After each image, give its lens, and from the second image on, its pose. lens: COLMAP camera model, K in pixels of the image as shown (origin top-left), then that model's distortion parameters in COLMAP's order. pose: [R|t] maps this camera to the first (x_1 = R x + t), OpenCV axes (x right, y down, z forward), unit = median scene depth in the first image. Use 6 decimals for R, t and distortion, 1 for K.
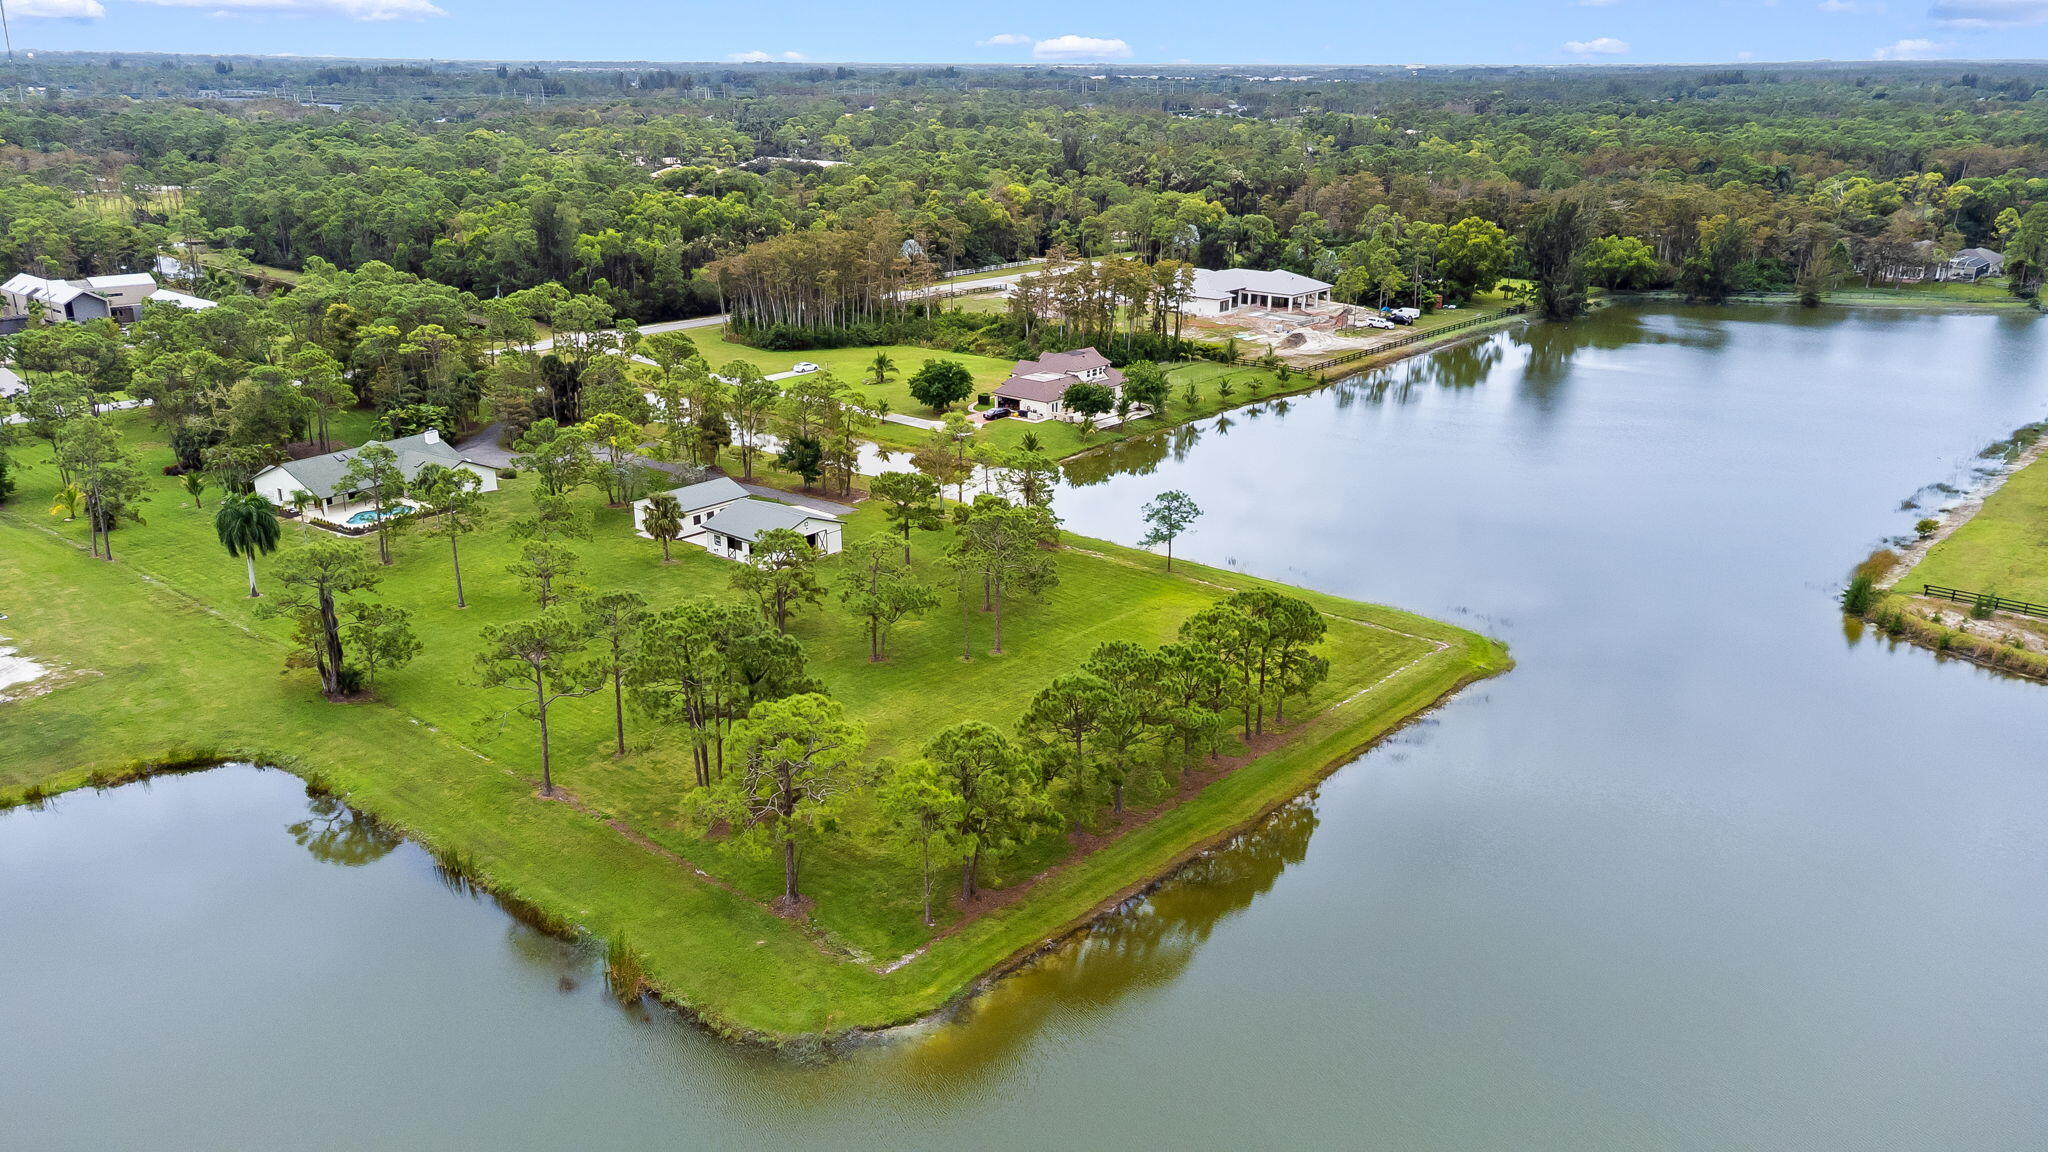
lens RADIAL K [[1528.2, 0, 999.1], [0, 1528.2, 570.5], [0, 0, 1]] dist [0.056098, -0.002743]
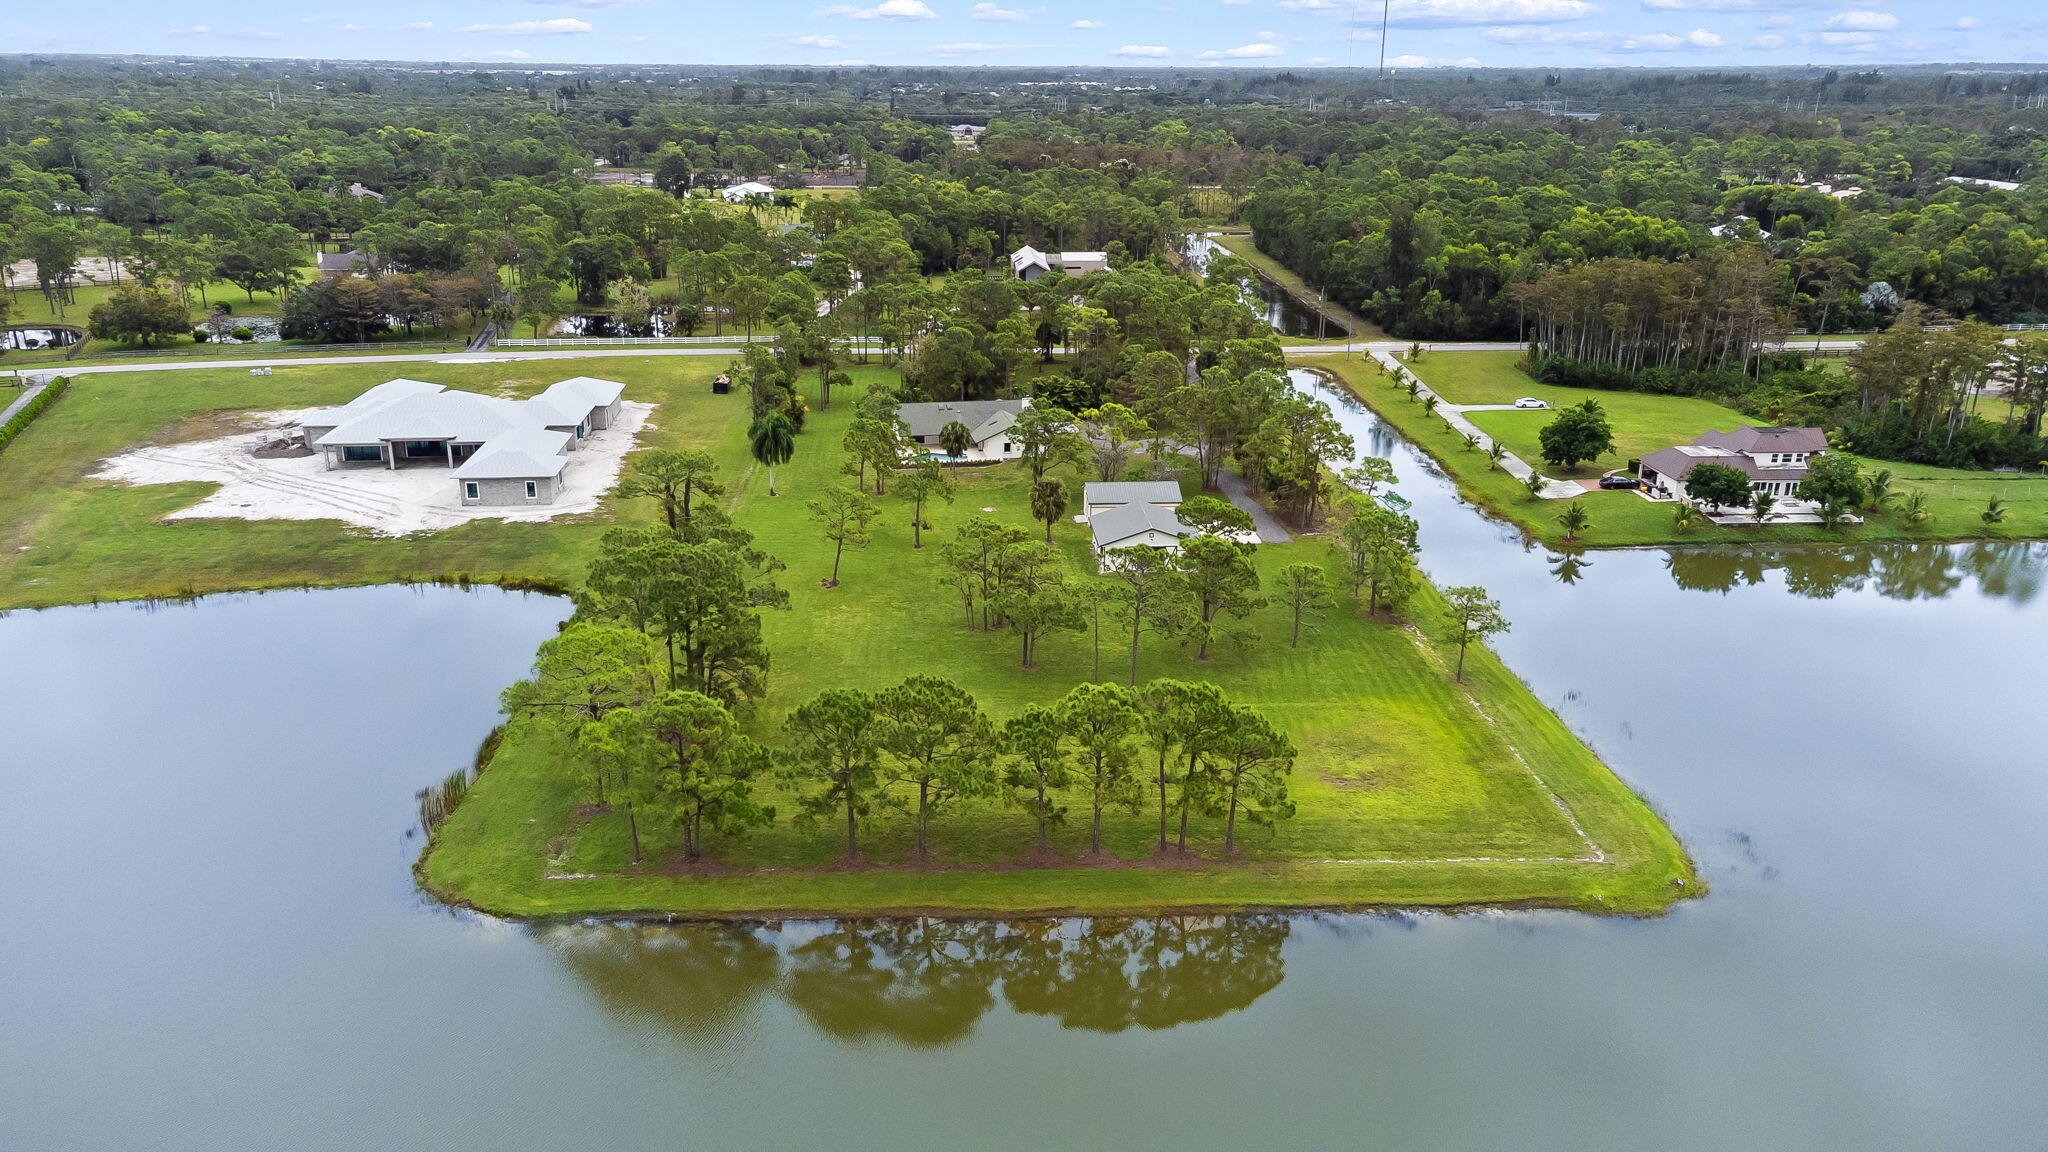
lens RADIAL K [[1528.2, 0, 999.1], [0, 1528.2, 570.5], [0, 0, 1]] dist [0.056098, -0.002743]
pose [[0.689141, 0.225920, -0.688509, 0.321912], [-0.229652, 0.969270, 0.088184, -0.047565], [0.687273, 0.097346, 0.719847, 0.145266]]
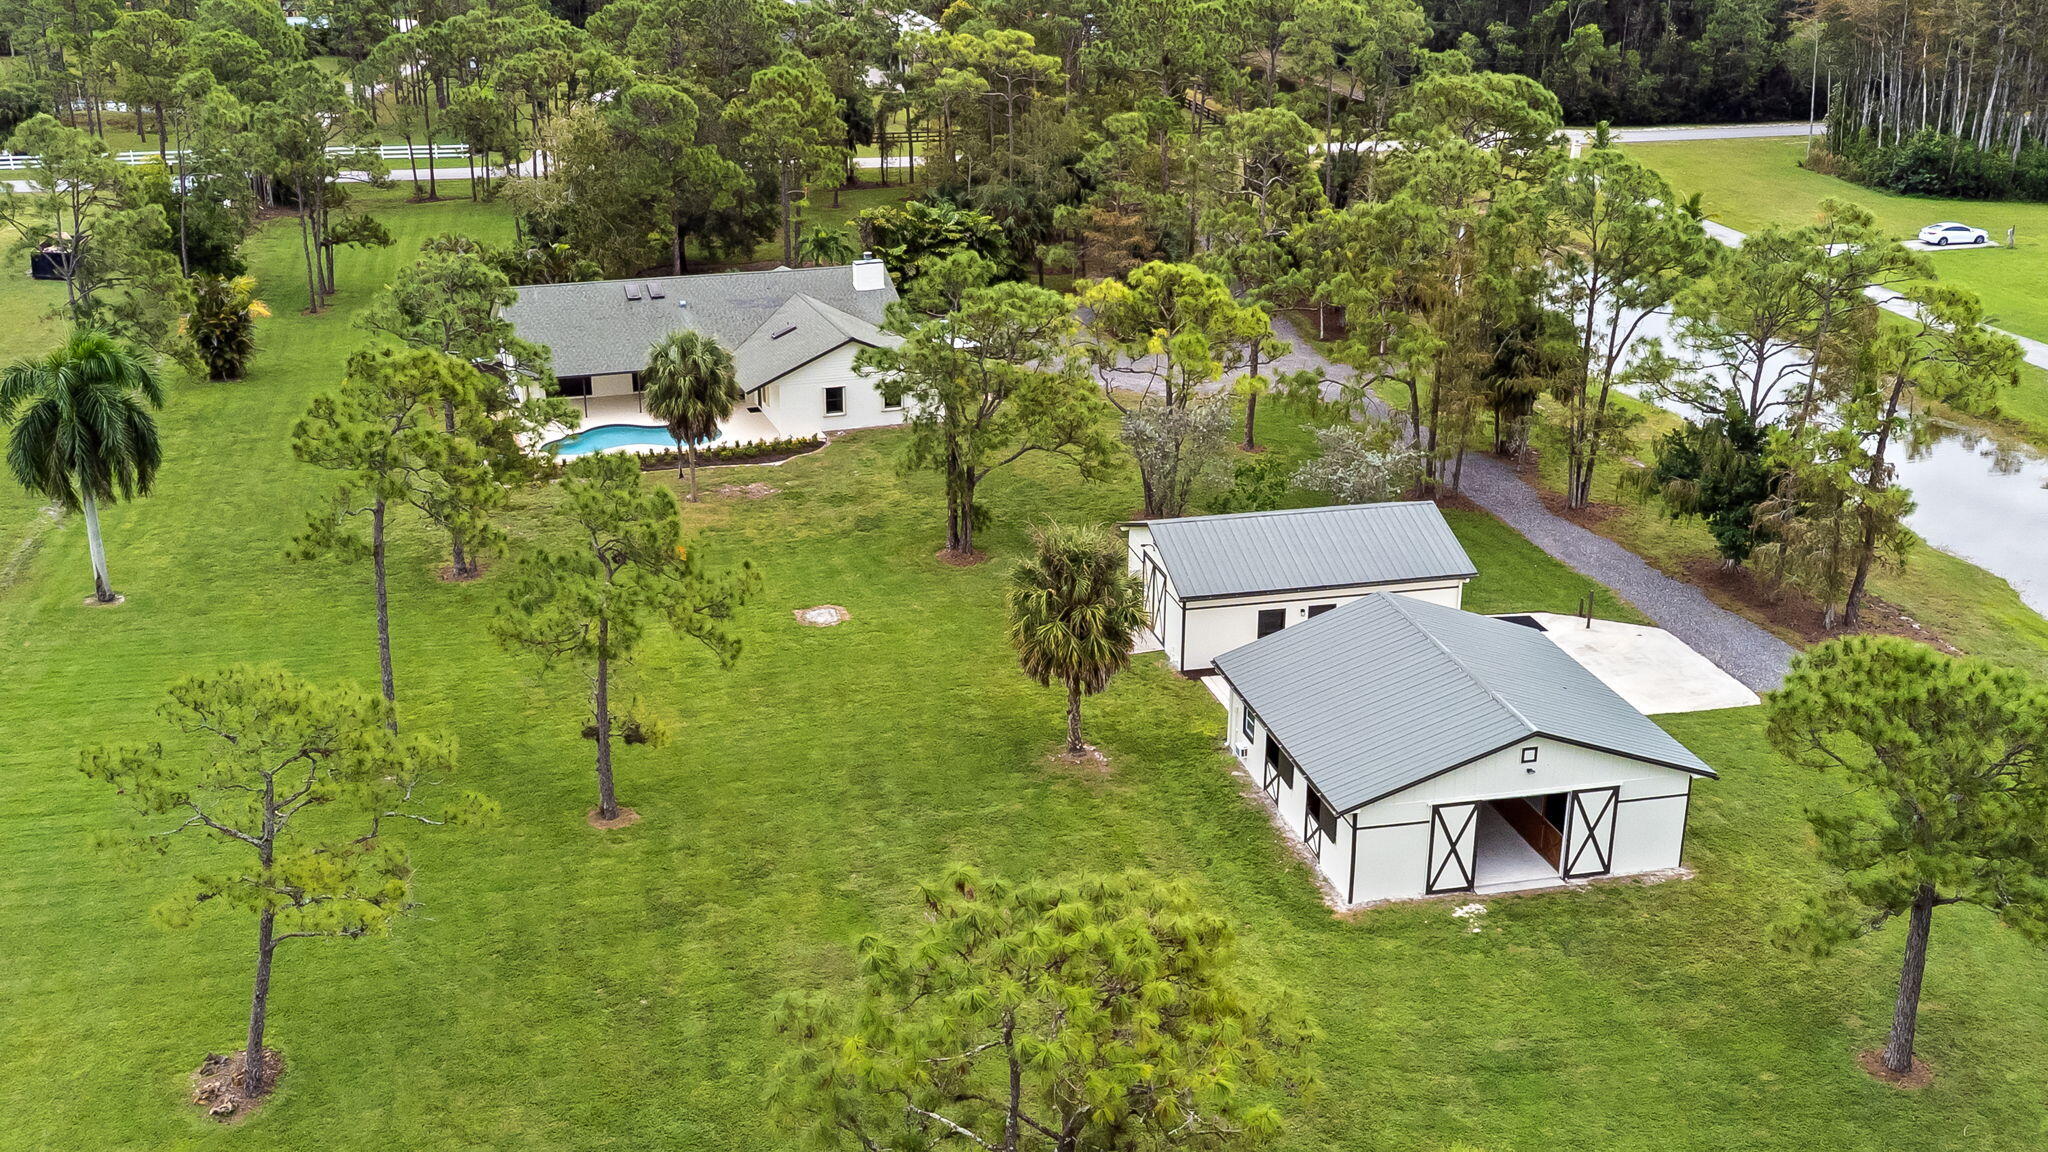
lens RADIAL K [[2023.4, 0, 1024.0], [0, 2023.4, 576.0], [0, 0, 1]] dist [0.028117, 0.001641]
pose [[0.806648, 0.204191, -0.554639, -0.007545], [-0.186712, 0.978406, 0.088653, -0.048347], [0.560765, 0.032046, 0.827355, 0.437433]]
